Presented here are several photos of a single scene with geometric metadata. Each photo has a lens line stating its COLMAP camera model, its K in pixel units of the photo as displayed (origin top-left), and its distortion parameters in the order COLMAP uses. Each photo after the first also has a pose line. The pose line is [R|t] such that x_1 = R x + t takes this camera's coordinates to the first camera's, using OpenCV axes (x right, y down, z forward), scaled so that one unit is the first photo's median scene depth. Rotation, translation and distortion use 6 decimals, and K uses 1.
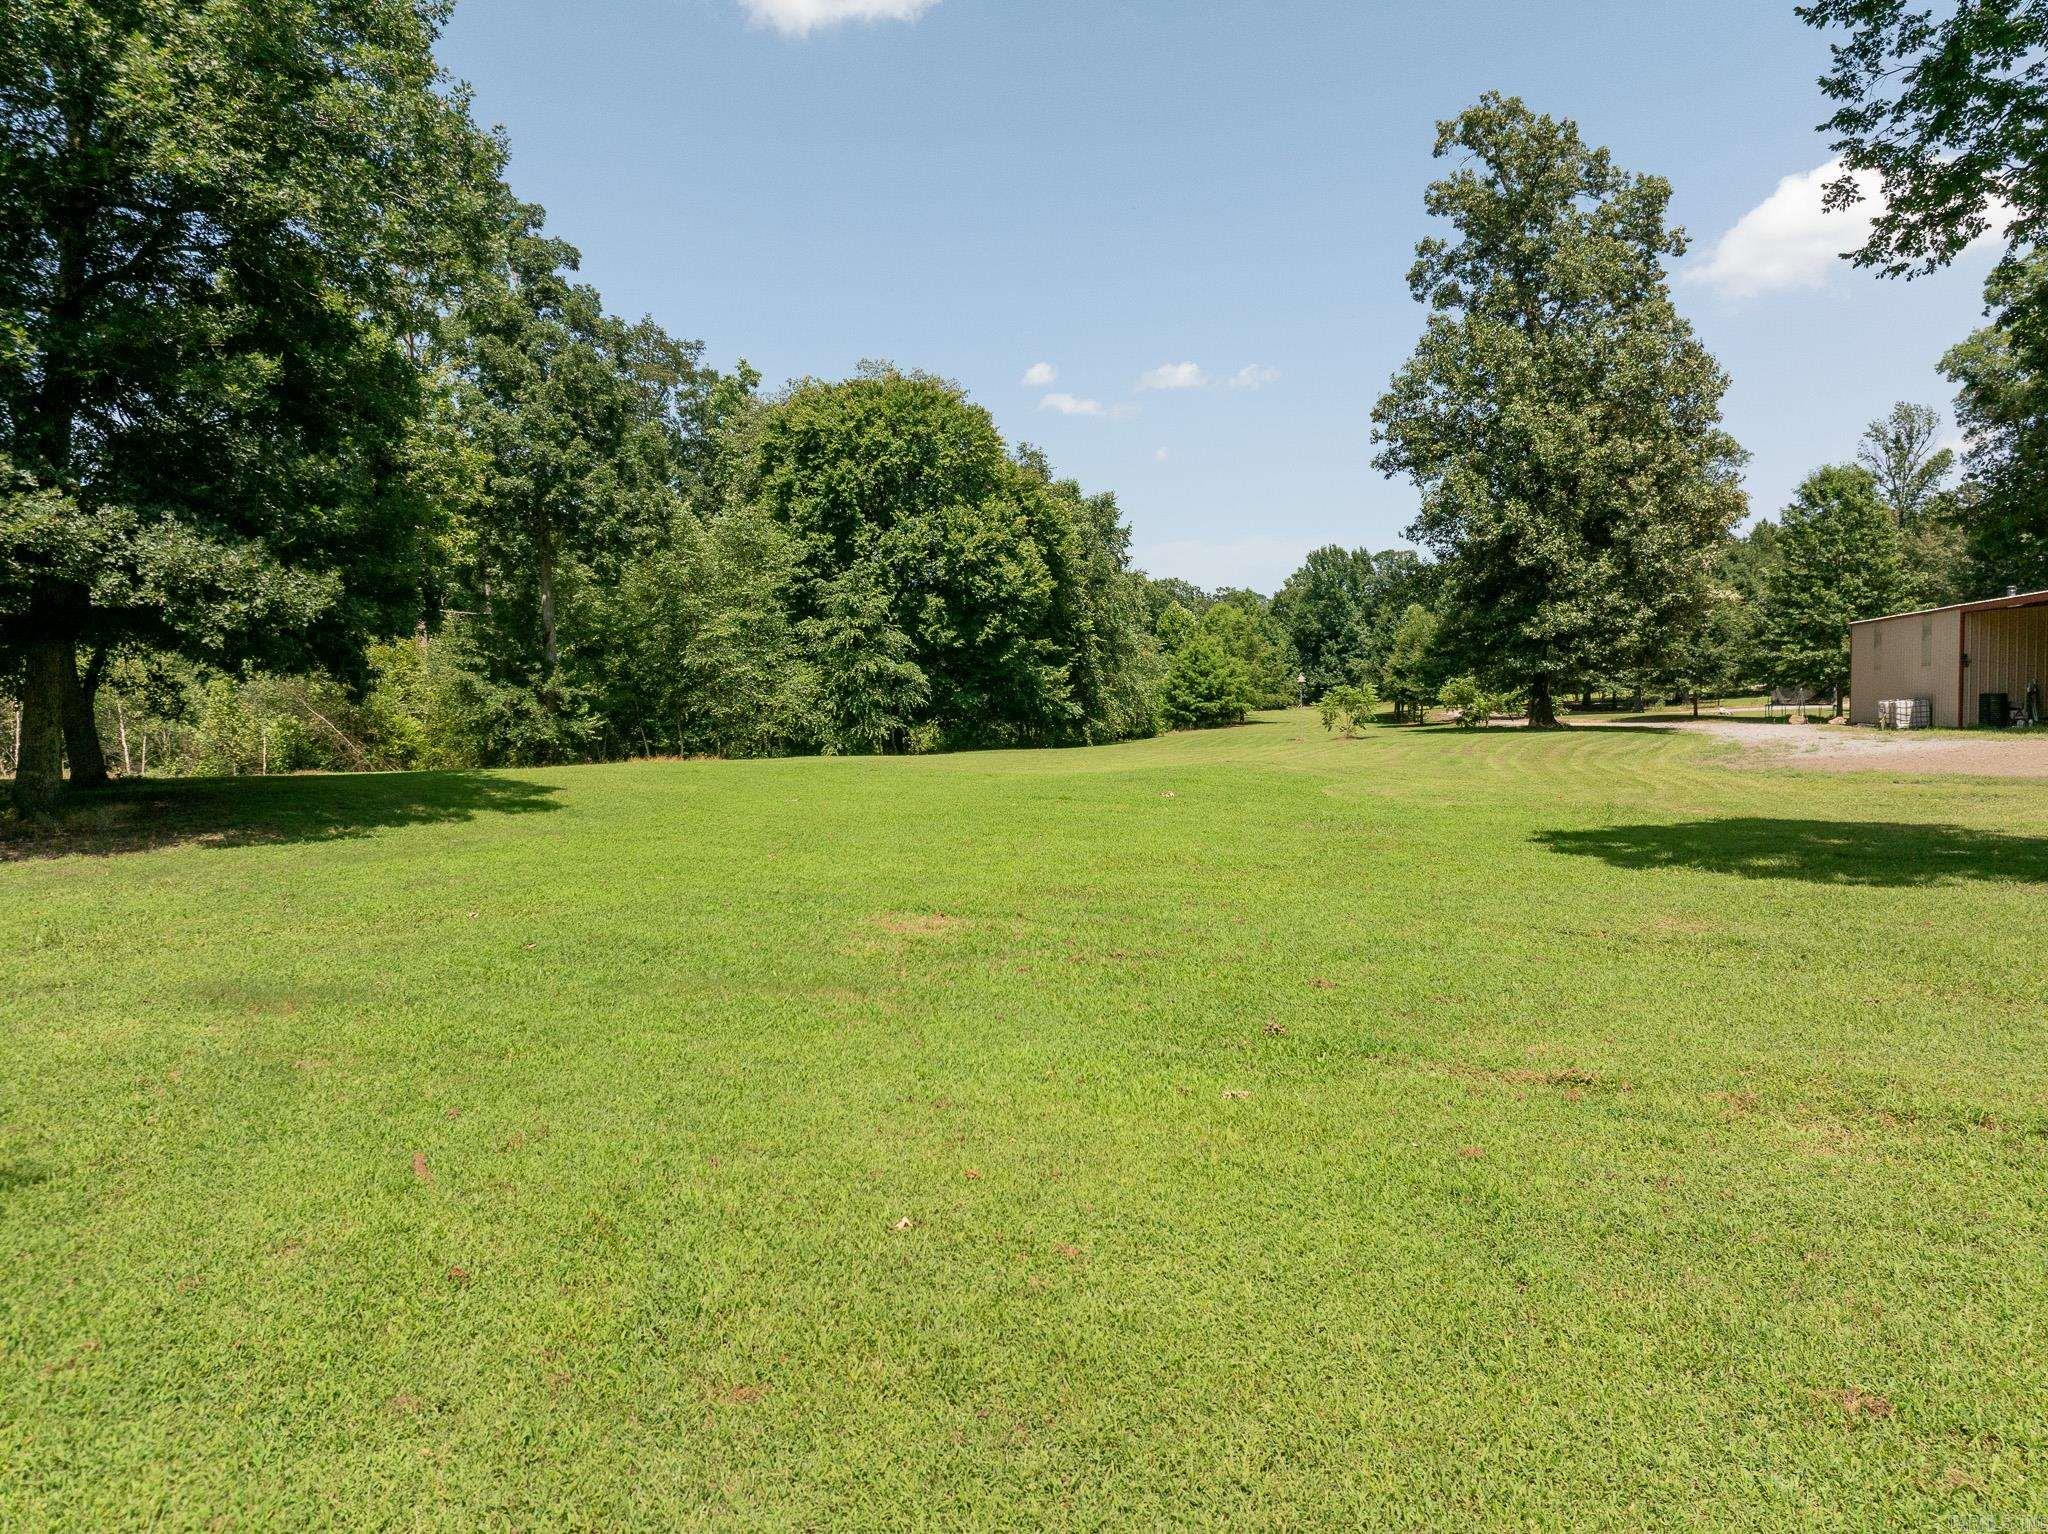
lens RADIAL K [[1436.0, 0, 1025.7], [0, 1436.0, 761.5], [0, 0, 1]] dist [-0.040246, -0.005239]
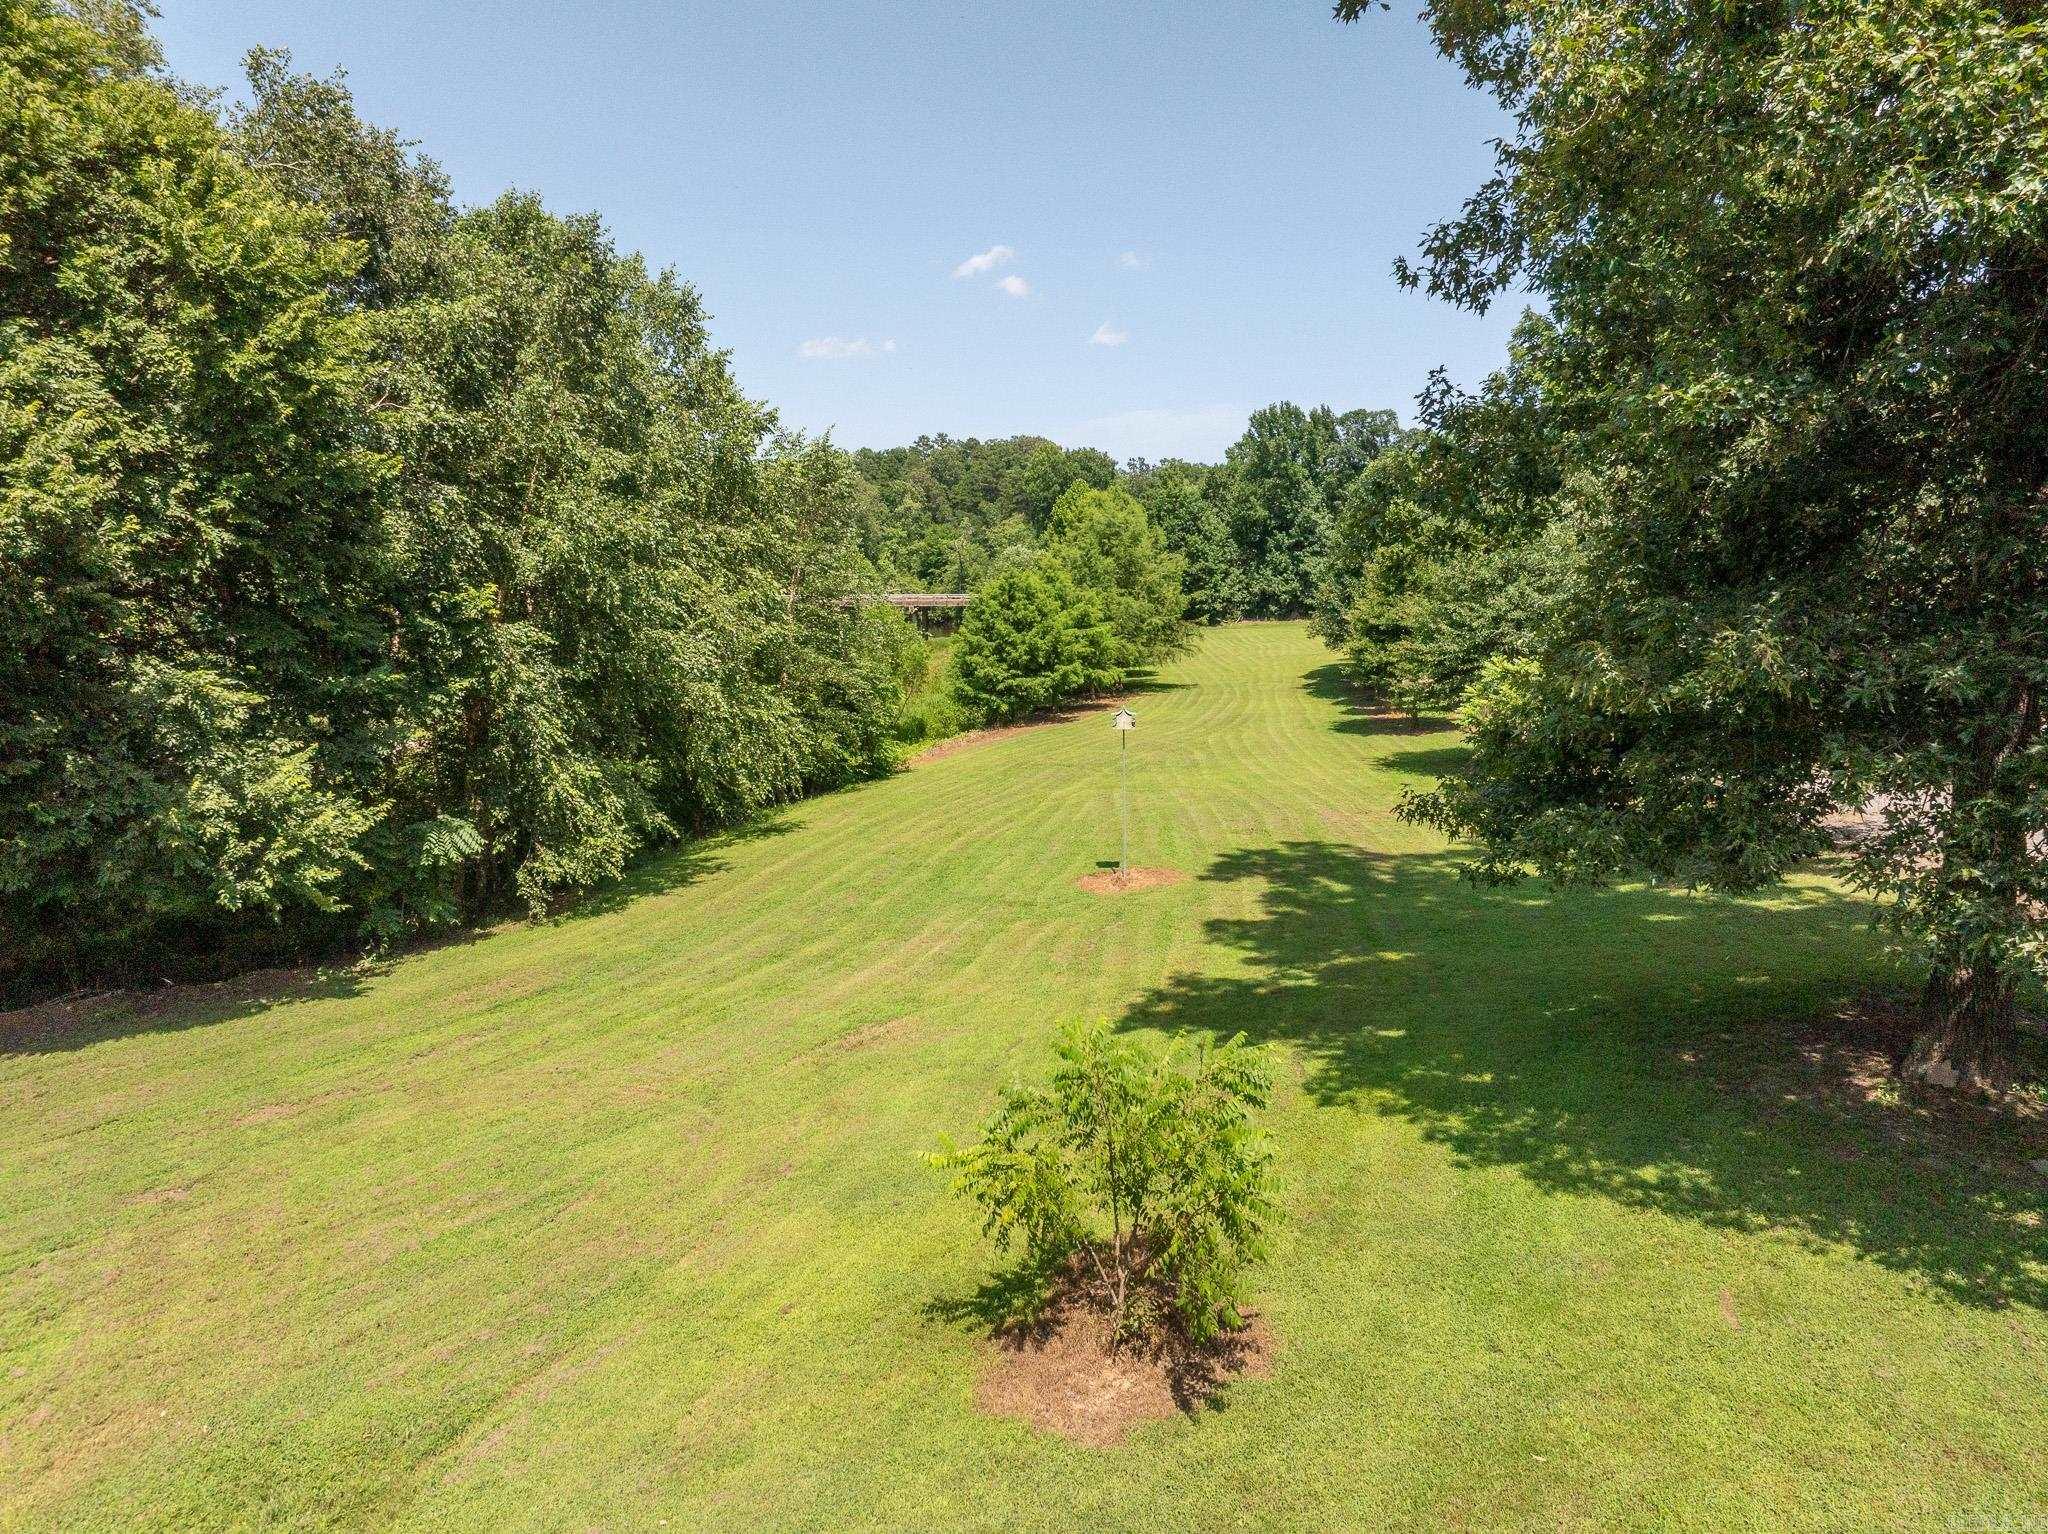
lens RADIAL K [[1436.0, 0, 1029.6], [0, 1436.0, 770.1], [0, 0, 1]] dist [-0.040246, -0.005239]
pose [[0.999694, -0.005716, 0.024061, 0.188205], [0.003396, 0.995437, 0.095361, -0.097314], [-0.024496, -0.095250, 0.995152, 0.735181]]
